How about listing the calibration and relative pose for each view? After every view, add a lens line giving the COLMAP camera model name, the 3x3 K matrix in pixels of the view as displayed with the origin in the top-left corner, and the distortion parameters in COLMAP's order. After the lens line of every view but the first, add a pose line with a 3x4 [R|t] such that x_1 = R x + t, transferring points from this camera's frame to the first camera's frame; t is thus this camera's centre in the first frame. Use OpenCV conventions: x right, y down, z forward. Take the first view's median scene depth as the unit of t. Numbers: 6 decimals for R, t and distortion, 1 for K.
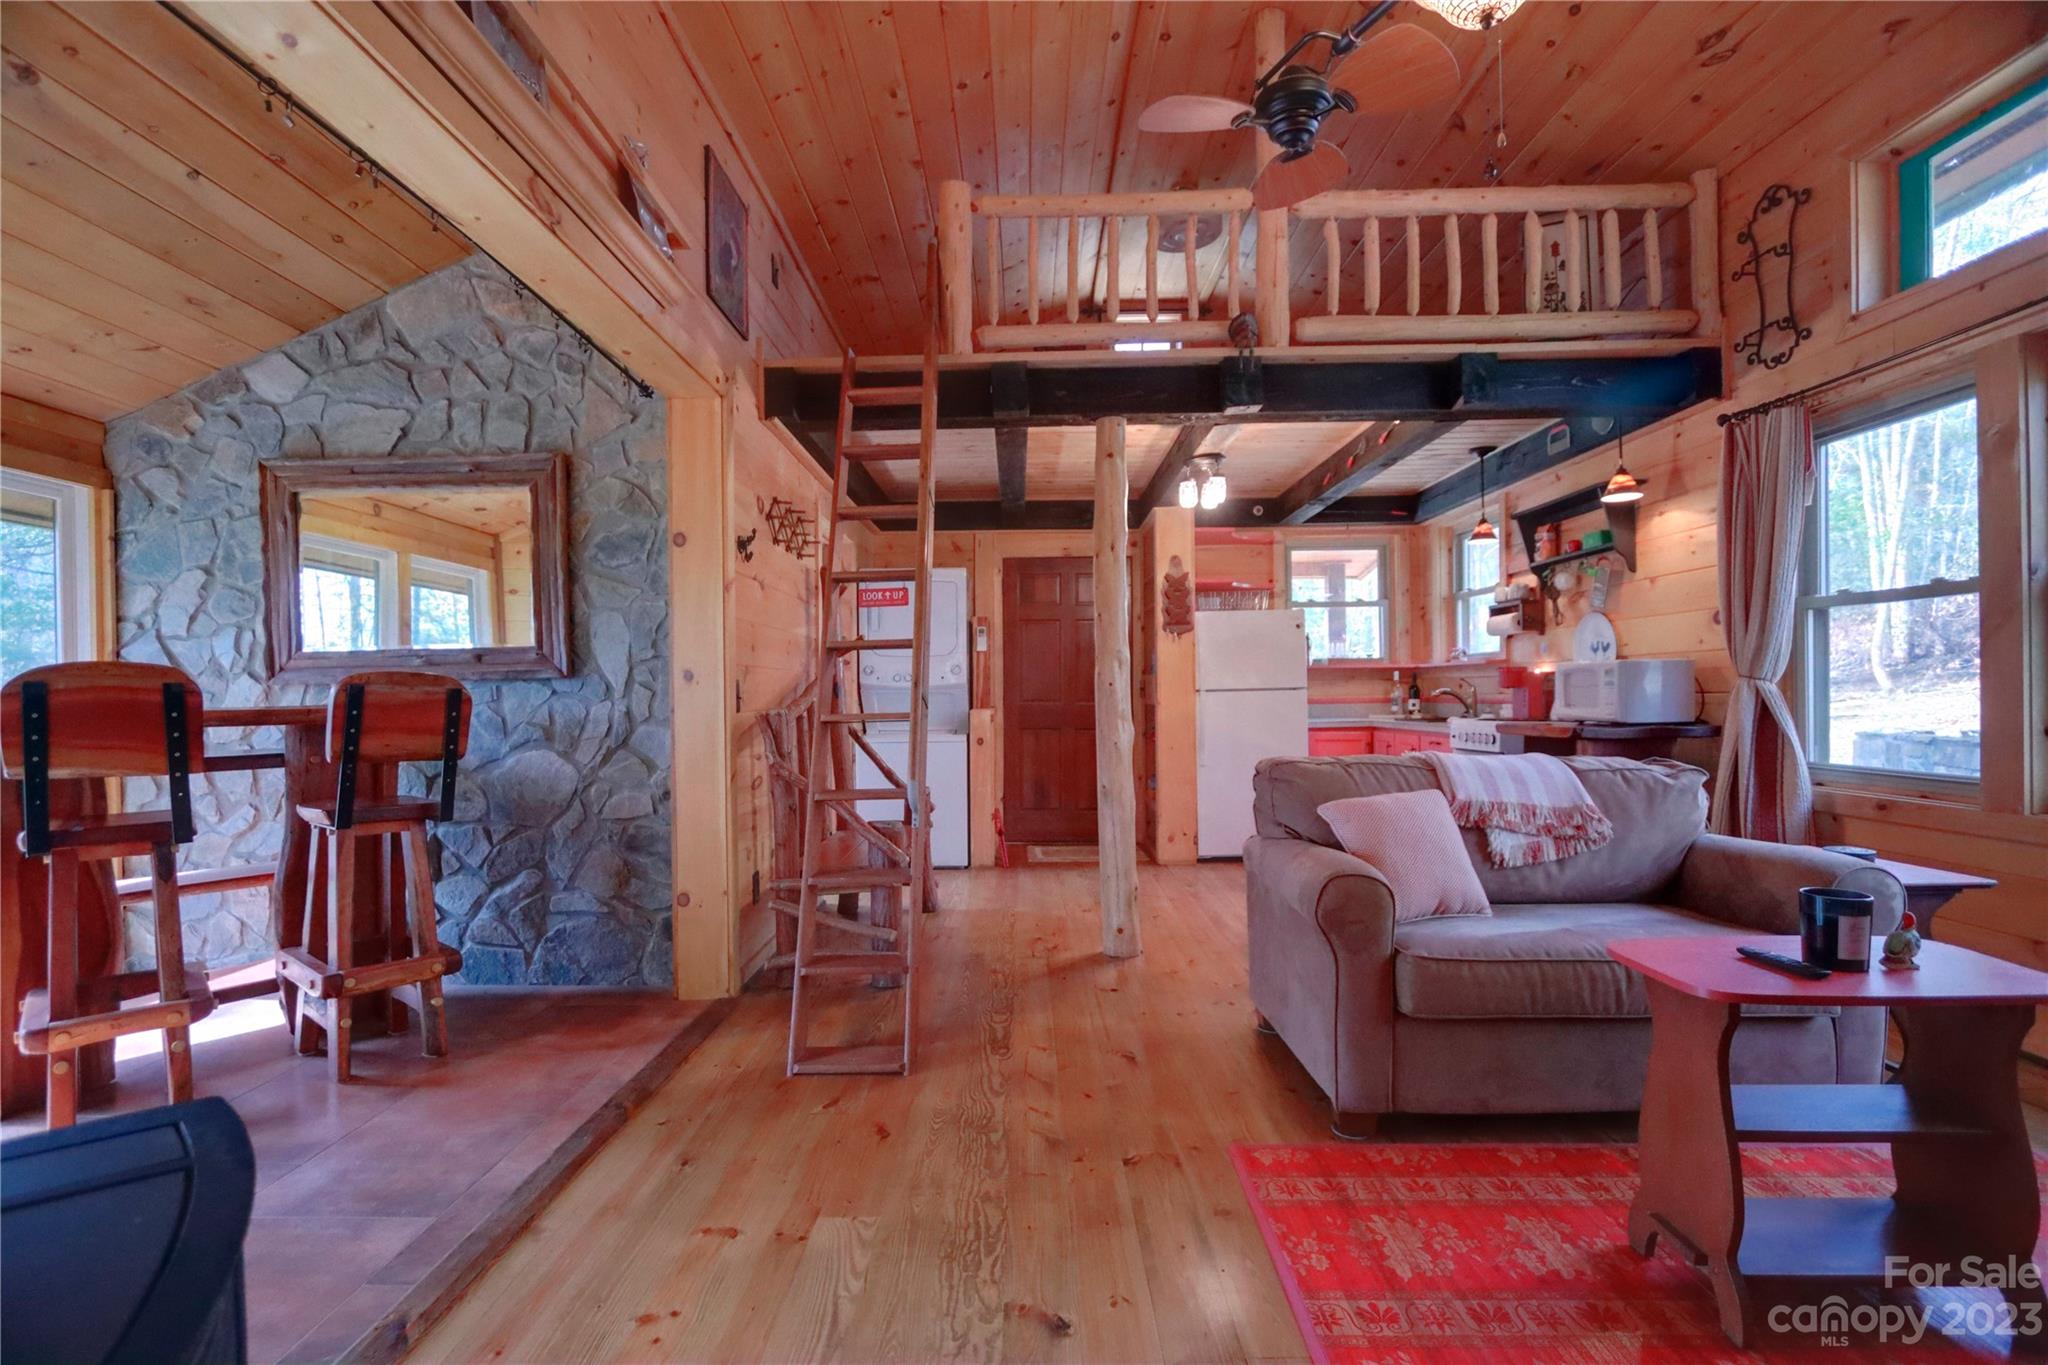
lens RADIAL K [[968.9, 0, 1011.6], [0, 968.9, 694.9], [0, 0, 1]] dist [-0.012921, -0.000036]
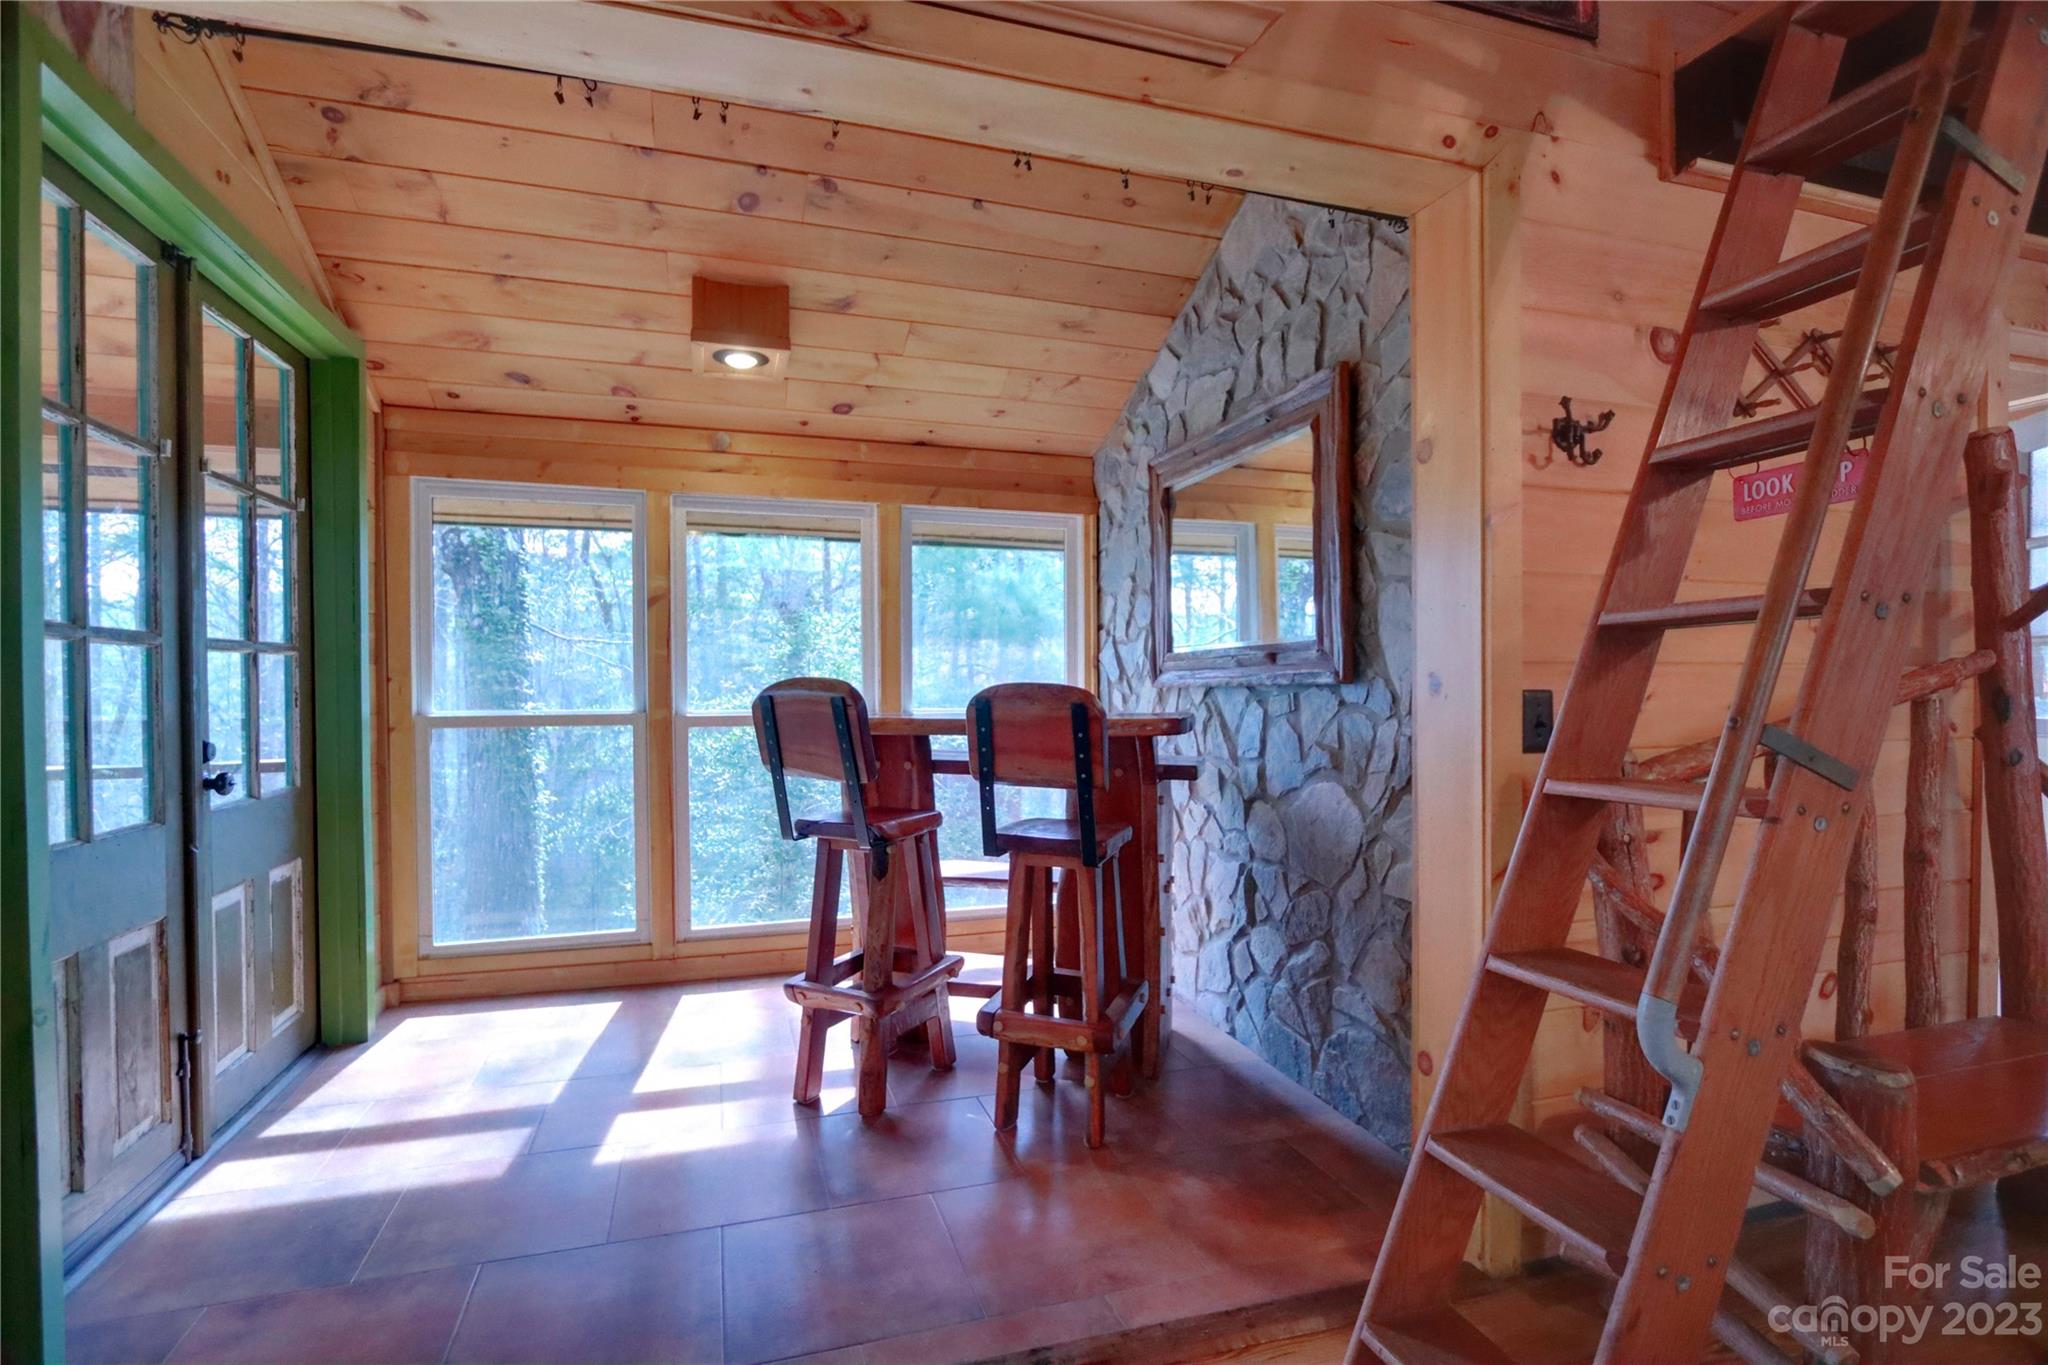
lens RADIAL K [[968.9, 0, 1011.6], [0, 968.9, 694.9], [0, 0, 1]] dist [-0.012921, -0.000036]
pose [[0.303881, 0.020383, -0.952492, 0.132995], [-0.000318, 0.999773, 0.021294, -0.024070], [0.952710, -0.006168, 0.303819, 0.550664]]
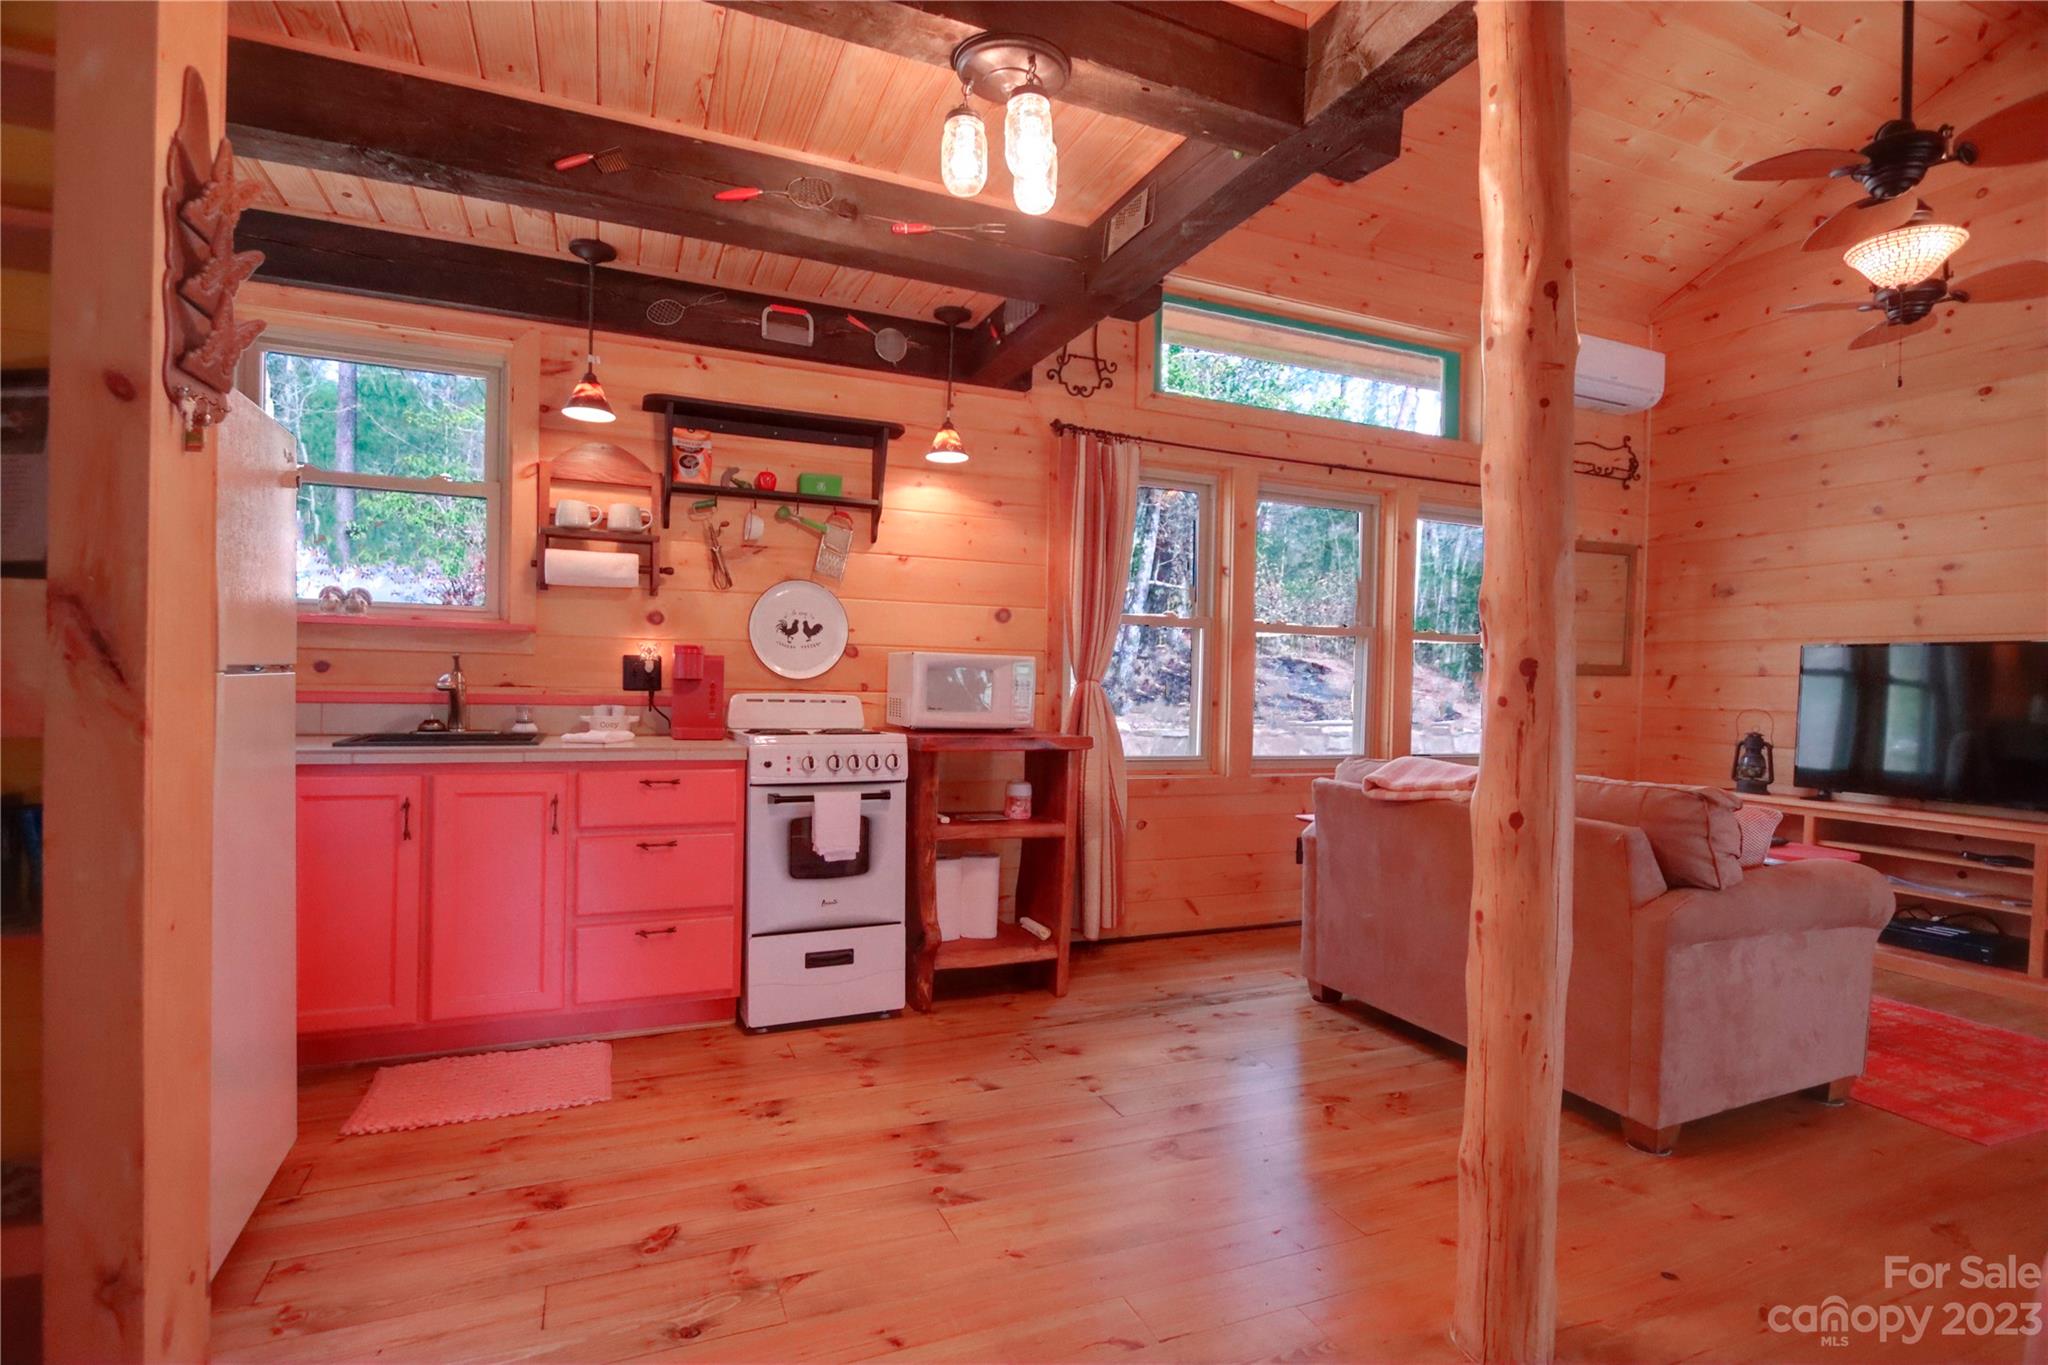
lens RADIAL K [[1004.5, 0, 986.6], [0, 1004.5, 695.0], [0, 0, 1]] dist [-0.010807, 0.000748]
pose [[-0.410150, -0.010689, 0.911955, -0.191603], [-0.018773, 0.999818, 0.003276, -0.004095], [-0.911825, -0.015776, -0.410277, 1.506007]]
